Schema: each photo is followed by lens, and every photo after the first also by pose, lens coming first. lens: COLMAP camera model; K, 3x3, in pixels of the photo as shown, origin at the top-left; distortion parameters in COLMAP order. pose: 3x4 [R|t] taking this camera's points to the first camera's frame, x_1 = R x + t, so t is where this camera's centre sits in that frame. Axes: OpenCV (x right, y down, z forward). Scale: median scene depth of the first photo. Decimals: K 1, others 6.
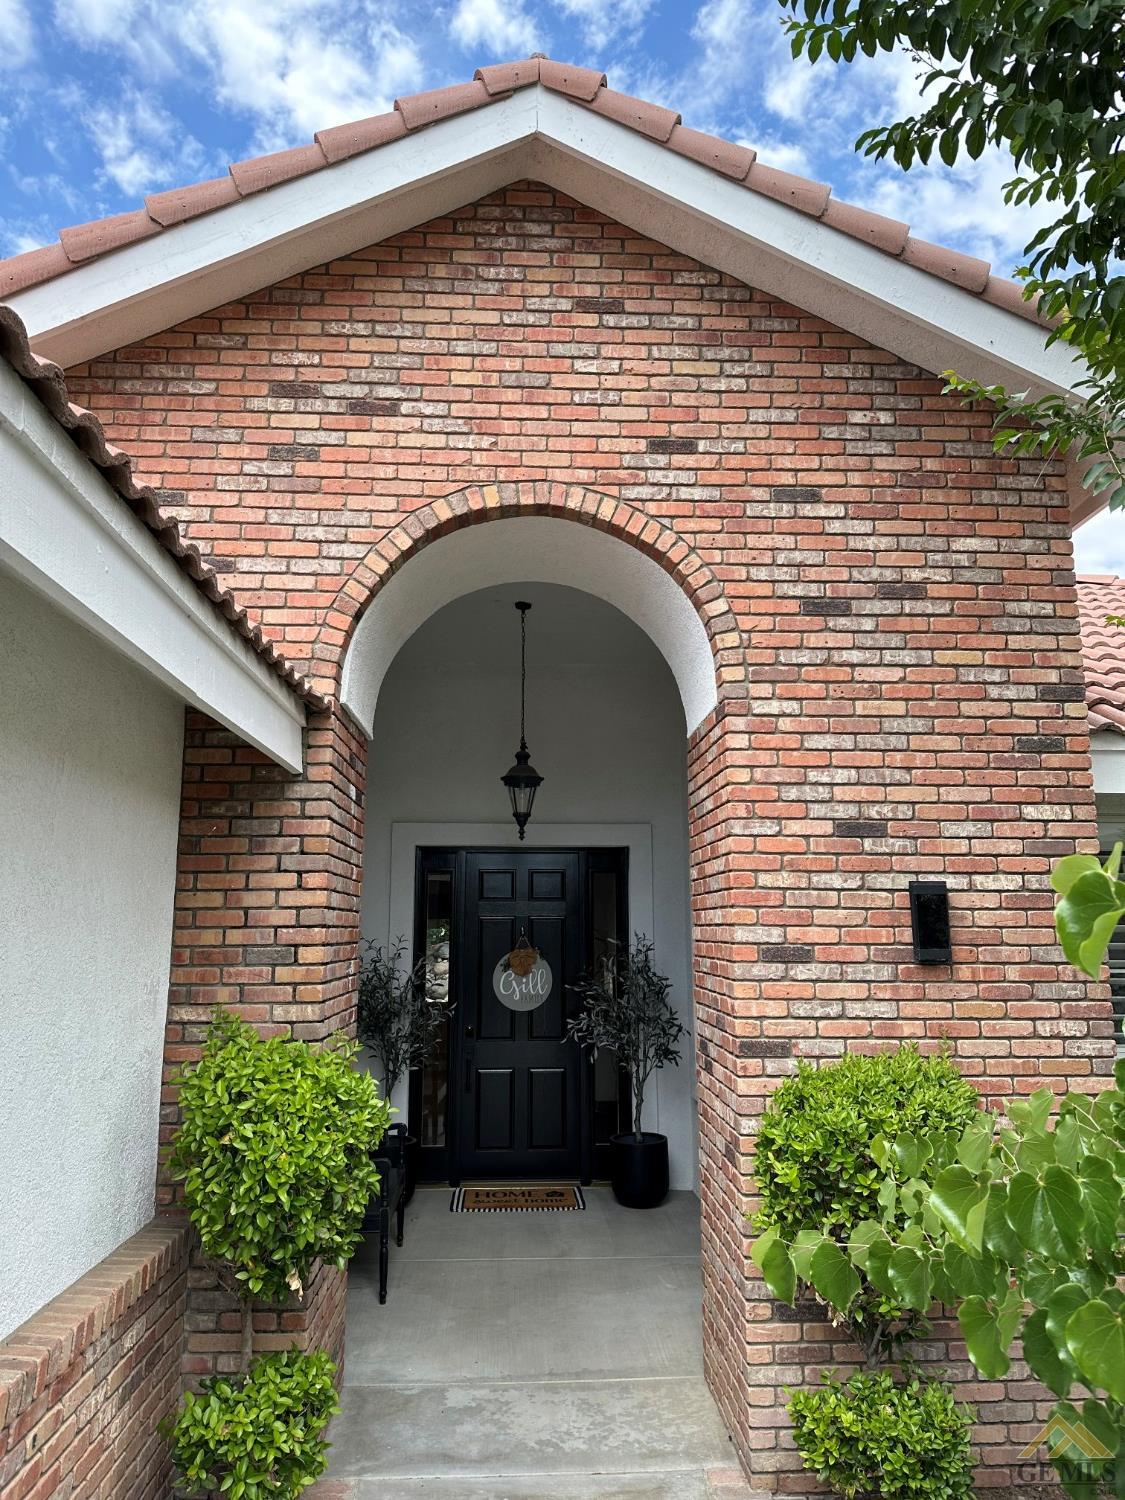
lens RADIAL K [[1043.8, 0, 554.1], [0, 1043.8, 749.9], [0, 0, 1]] dist [0.113994, -0.175836]
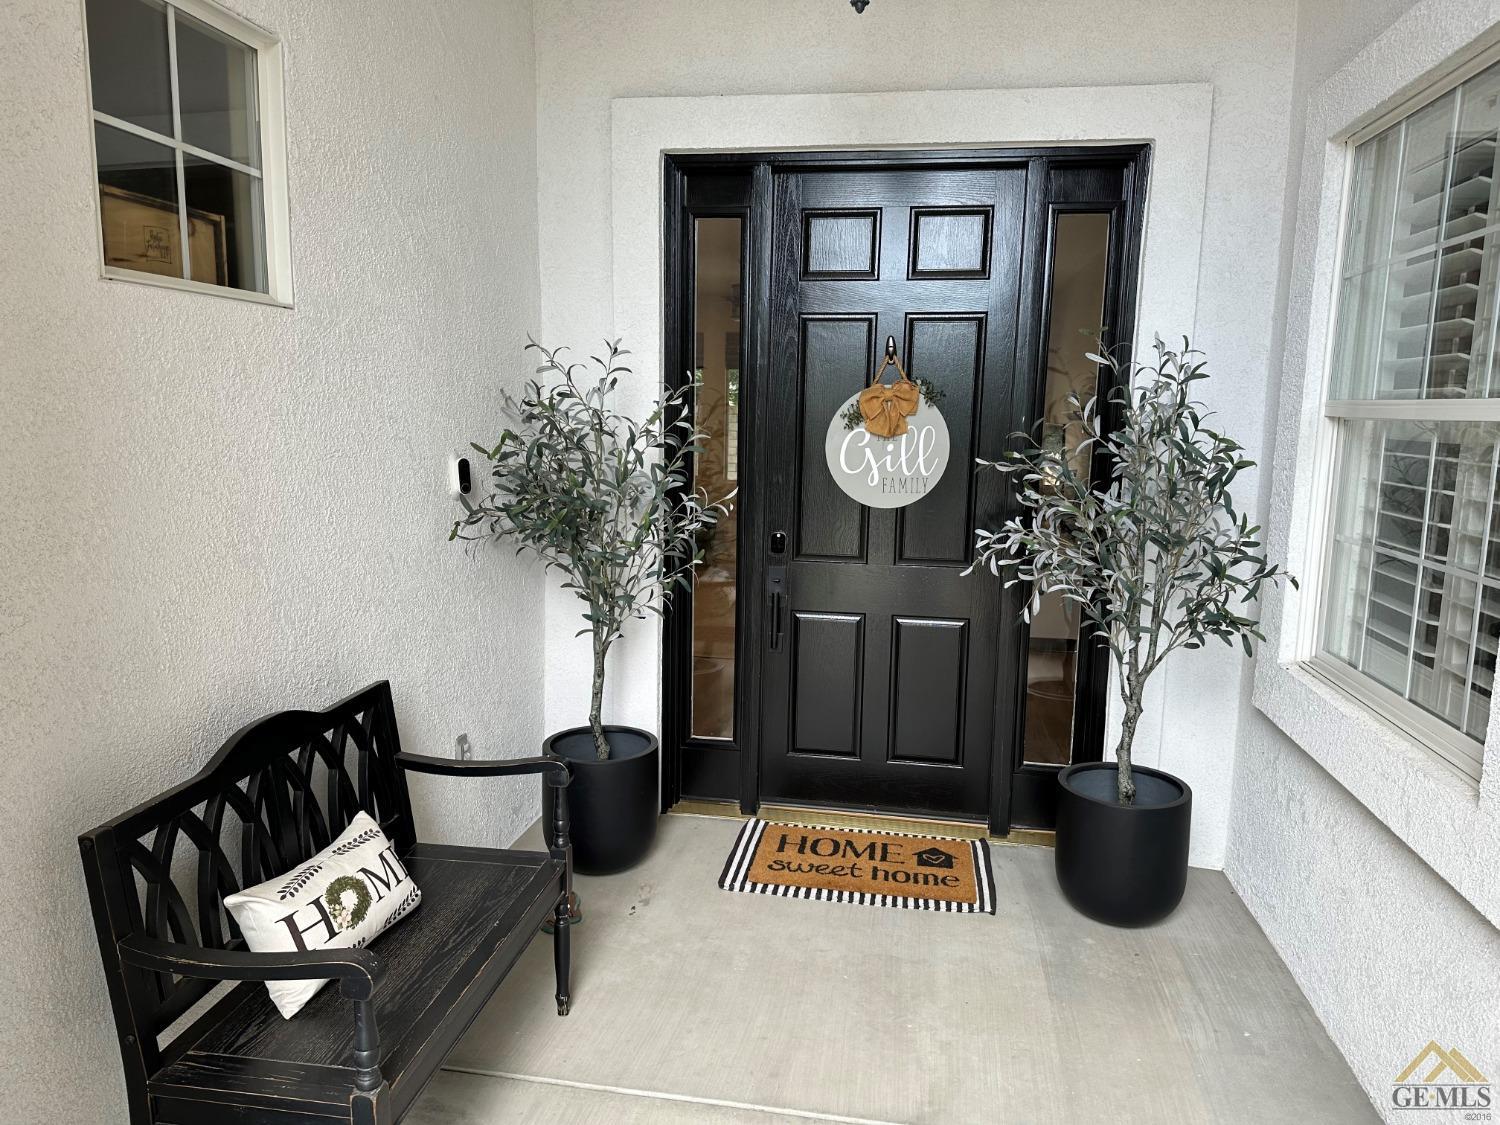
lens RADIAL K [[1043.8, 0, 748.0], [0, 1043.8, 560.3], [0, 0, 1]] dist [0.113994, -0.175836]
pose [[0.977411, 0.049304, -0.205518, 0.009992], [0.015443, 0.953149, 0.302106, 0.130456], [0.210784, -0.298455, 0.930857, 0.555150]]
